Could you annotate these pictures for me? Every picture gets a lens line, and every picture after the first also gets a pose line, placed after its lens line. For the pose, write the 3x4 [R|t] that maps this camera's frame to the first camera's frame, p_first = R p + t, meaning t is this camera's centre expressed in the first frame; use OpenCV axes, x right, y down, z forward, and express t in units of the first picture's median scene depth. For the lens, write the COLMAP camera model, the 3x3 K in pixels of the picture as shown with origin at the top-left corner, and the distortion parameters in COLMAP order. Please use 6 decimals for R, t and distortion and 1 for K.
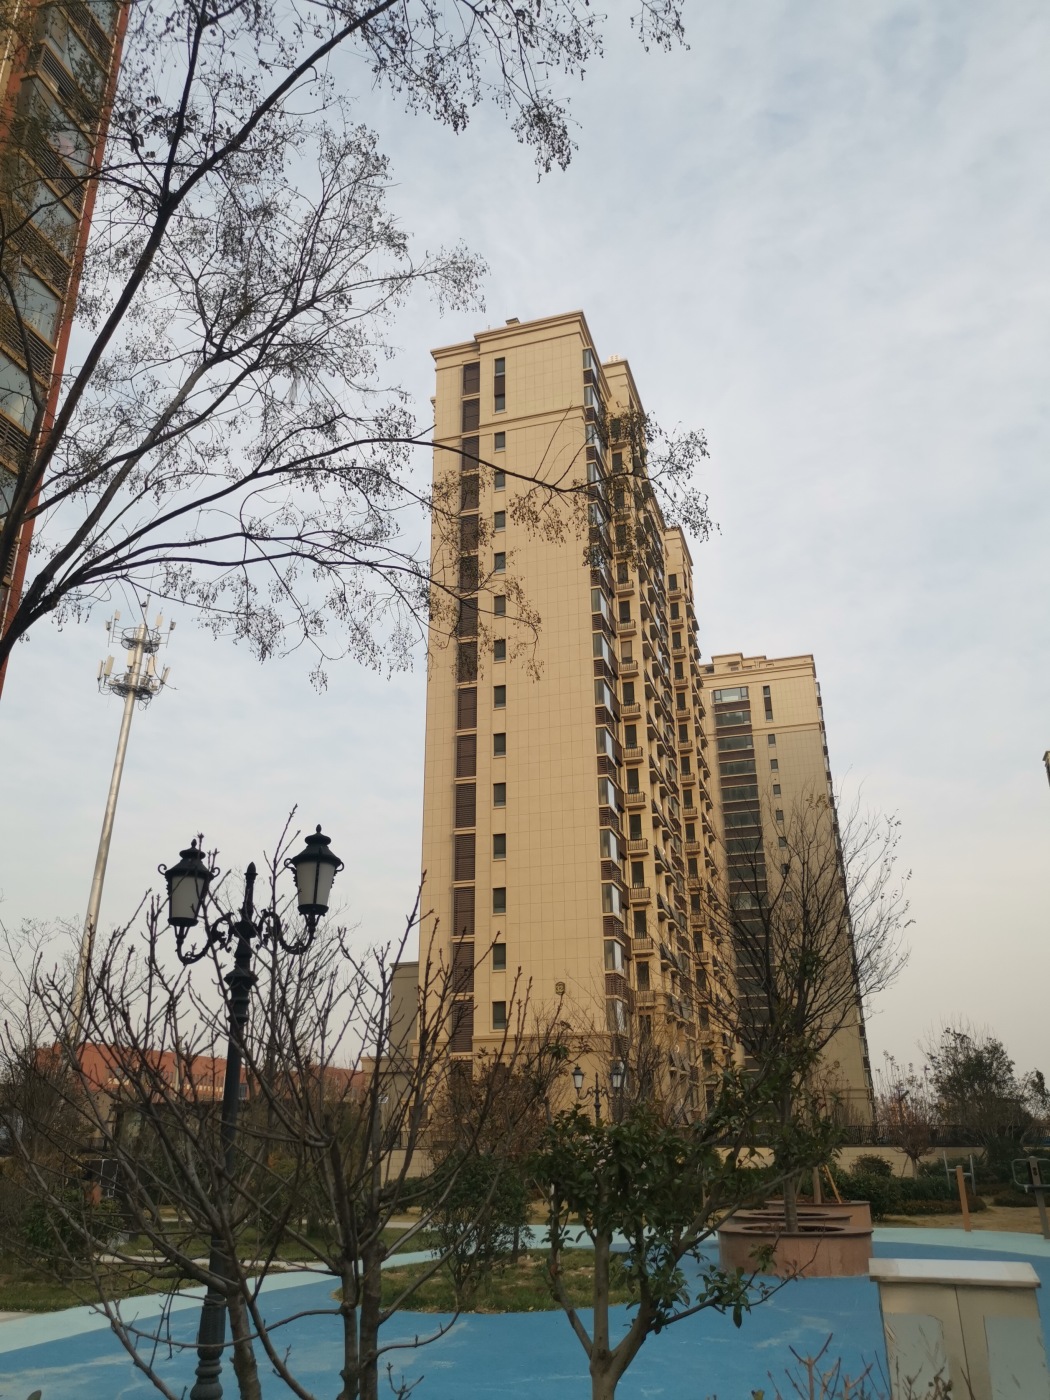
lens RADIAL K [[1067.9, 0, 530.3], [0, 1067.9, 691.6], [0, 0, 1]] dist [0.052208, -0.042234]
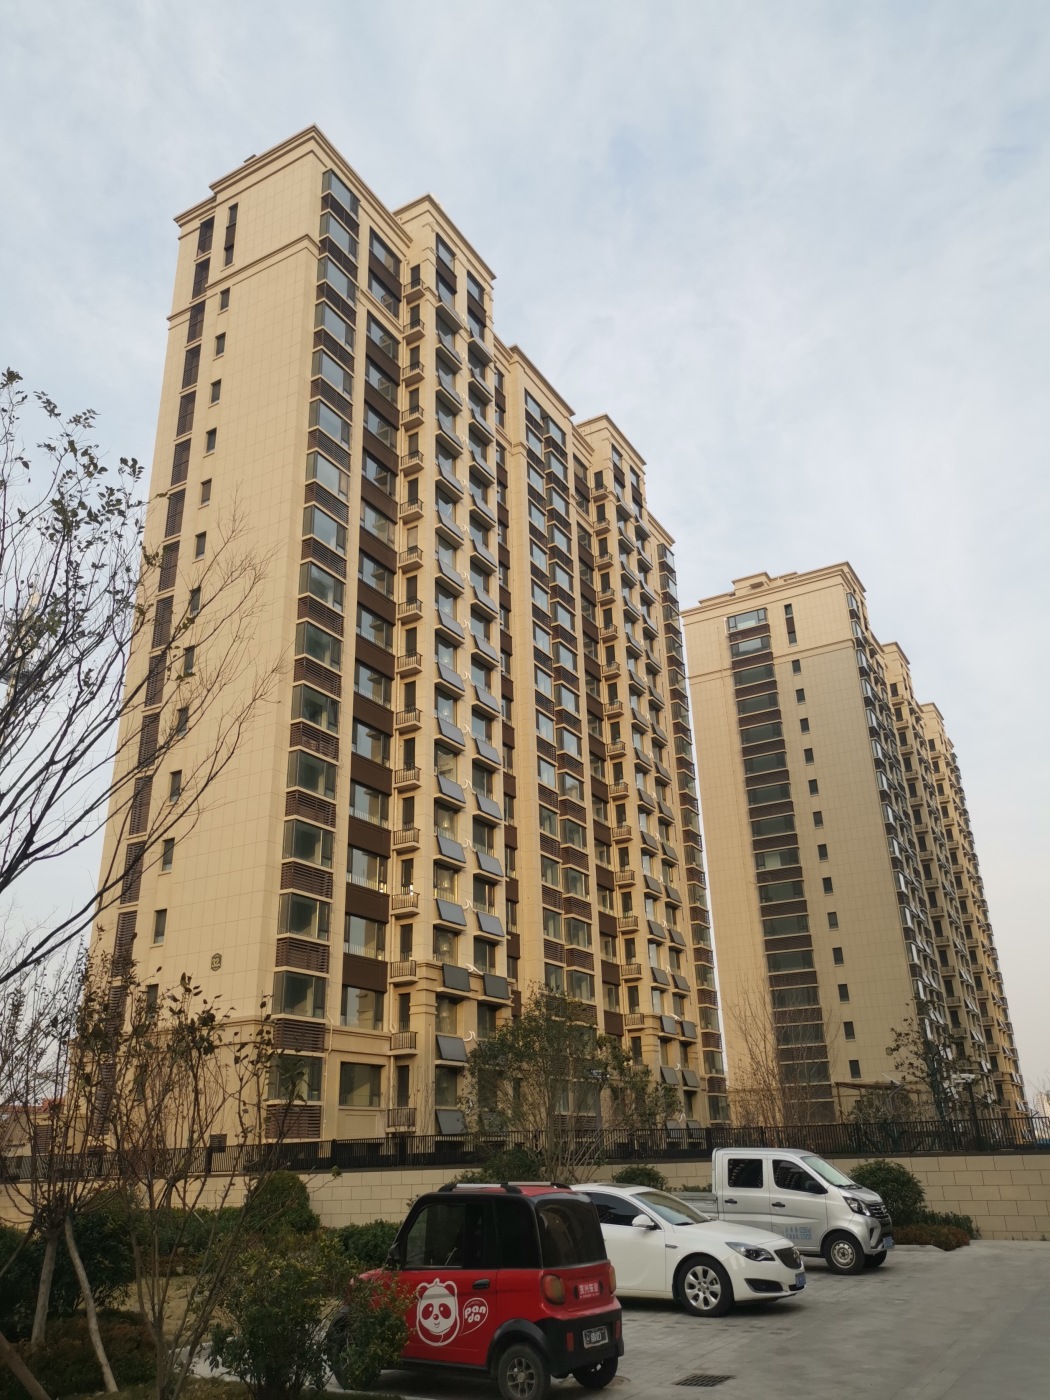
lens RADIAL K [[1067.9, 0, 538.5], [0, 1067.9, 694.7], [0, 0, 1]] dist [0.052208, -0.042234]
pose [[0.974128, -0.098221, -0.203539, 0.628932], [0.098097, 0.995119, -0.010724, 0.178054], [0.203599, -0.009520, 0.979008, 0.450055]]
